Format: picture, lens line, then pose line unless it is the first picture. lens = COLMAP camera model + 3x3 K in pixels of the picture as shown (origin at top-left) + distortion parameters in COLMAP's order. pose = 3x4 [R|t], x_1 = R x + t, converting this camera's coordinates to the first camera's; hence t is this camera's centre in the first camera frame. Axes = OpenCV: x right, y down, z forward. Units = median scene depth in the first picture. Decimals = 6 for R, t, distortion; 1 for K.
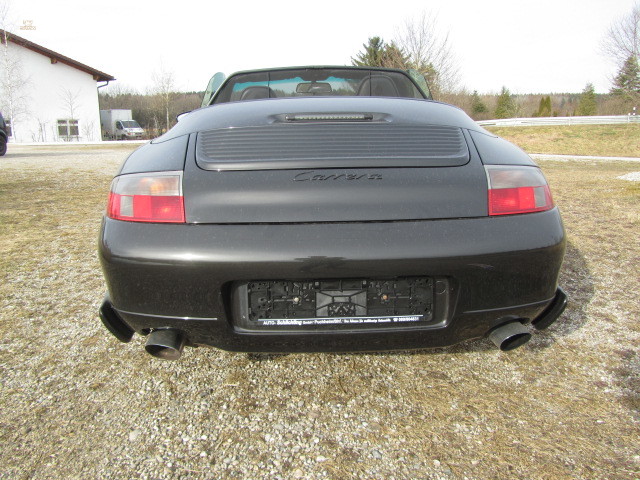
lens RADIAL K [[523.2, 0, 355.7], [0, 523.2, 242.5], [0, 0, 1]] dist [-0.025151, -0.016099]
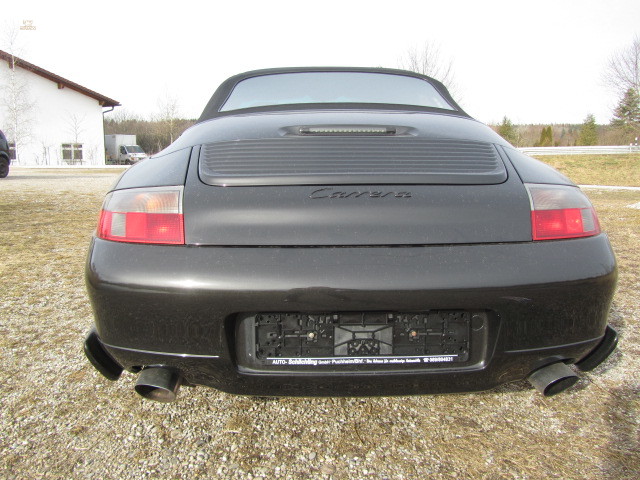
lens RADIAL K [[523.2, 0, 348.7], [0, 523.2, 238.0], [0, 0, 1]] dist [-0.025151, -0.016099]
pose [[0.999849, 0.010746, -0.013688, -0.034749], [-0.011563, 0.998066, -0.061077, 0.001091], [0.013005, 0.061226, 0.998039, 0.110941]]
